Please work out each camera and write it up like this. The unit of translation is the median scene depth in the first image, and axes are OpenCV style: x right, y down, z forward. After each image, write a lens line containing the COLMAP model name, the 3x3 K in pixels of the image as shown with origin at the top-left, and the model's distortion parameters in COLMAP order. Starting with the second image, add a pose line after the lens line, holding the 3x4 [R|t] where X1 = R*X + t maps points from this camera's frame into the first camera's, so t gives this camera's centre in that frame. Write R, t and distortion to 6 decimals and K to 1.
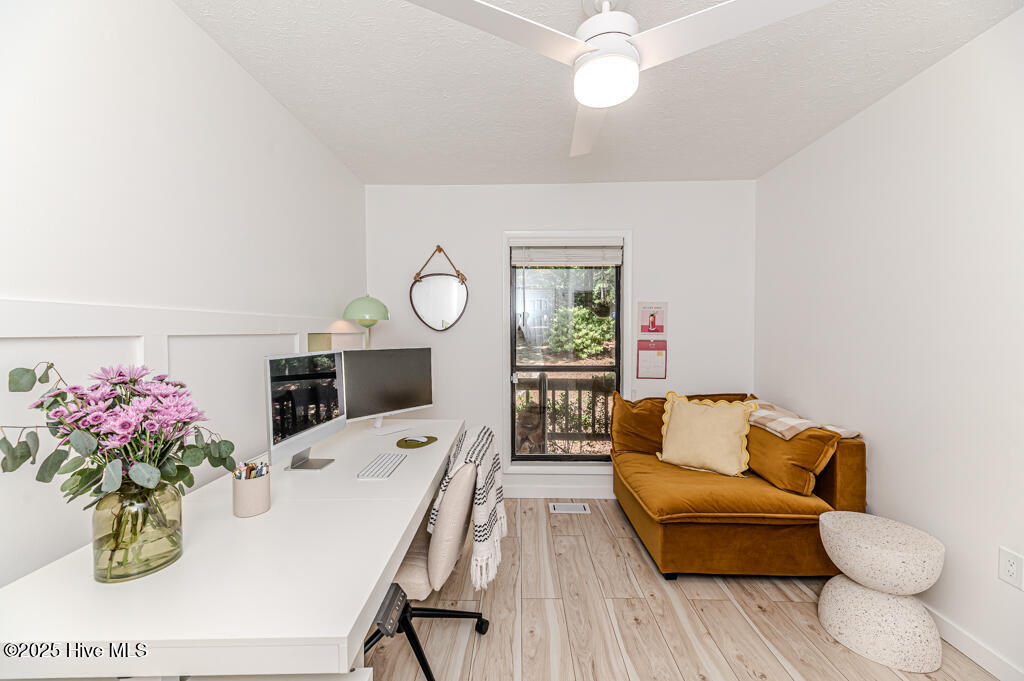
lens RADIAL K [[416.9, 0, 512.0], [0, 416.9, 340.5], [0, 0, 1]] dist [0.000991, -0.000020]
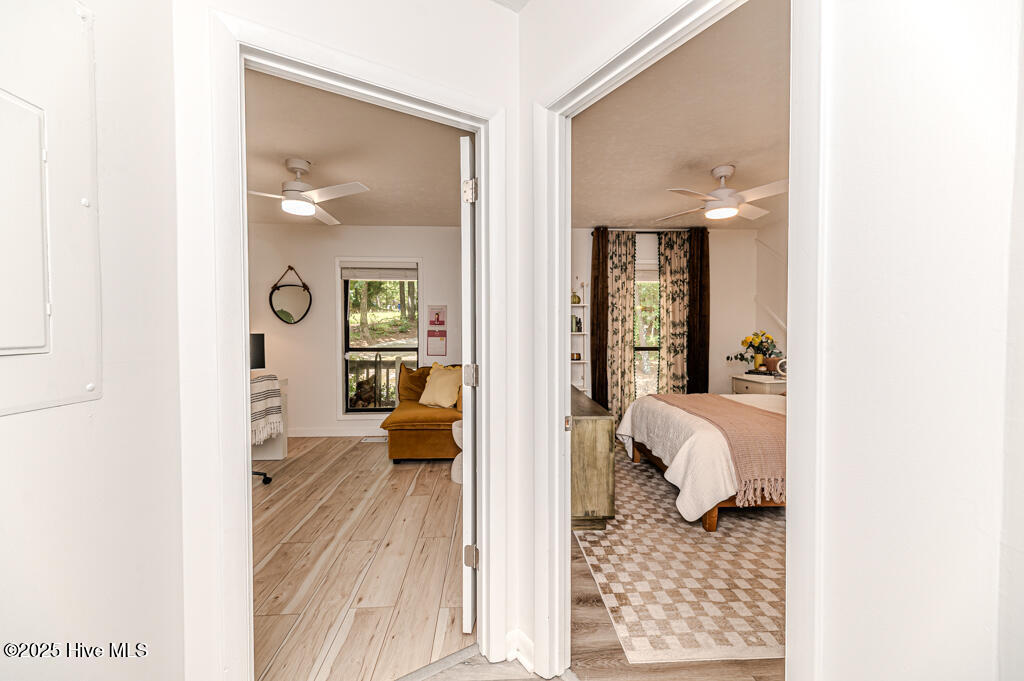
lens RADIAL K [[407.9, 0, 512.0], [0, 407.9, 340.5], [0, 0, 1]] dist [0.014293, -0.000273]
pose [[0.996659, 0.001026, 0.081675, 0.488747], [-0.002641, 0.999803, 0.019661, 0.006511], [-0.081638, -0.019811, 0.996465, -0.516965]]
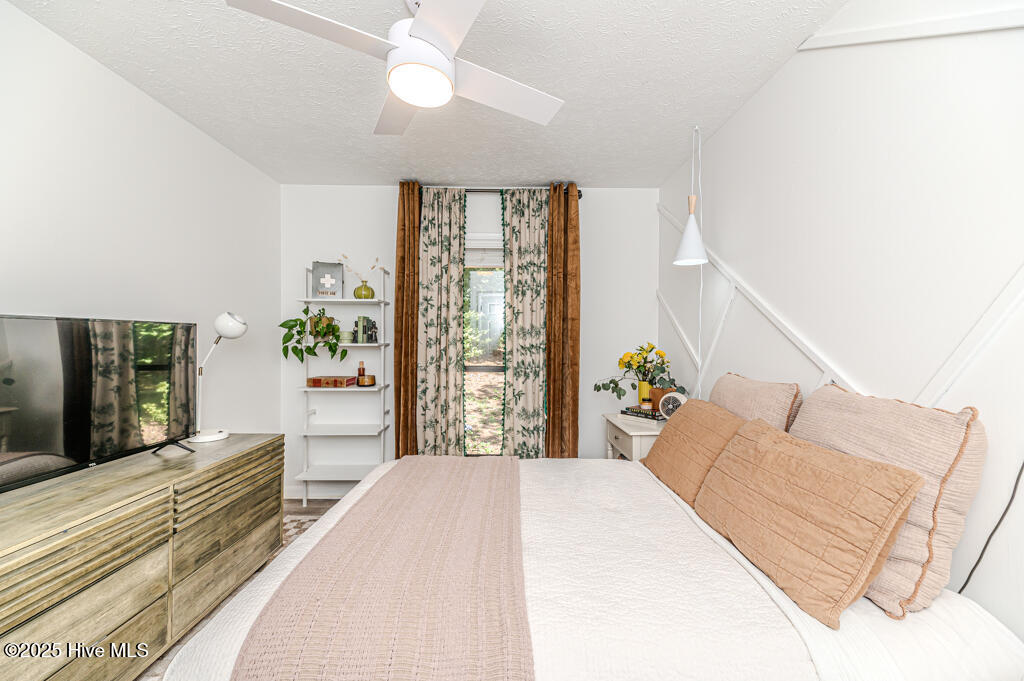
lens RADIAL K [[407.9, 0, 512.0], [0, 407.9, 340.5], [0, 0, 1]] dist [0.014293, -0.000273]
pose [[0.999536, 0.012761, 0.027671, 1.143638], [-0.012708, 0.999917, -0.002079, -0.002594], [-0.027695, 0.001726, 0.999615, -0.037462]]
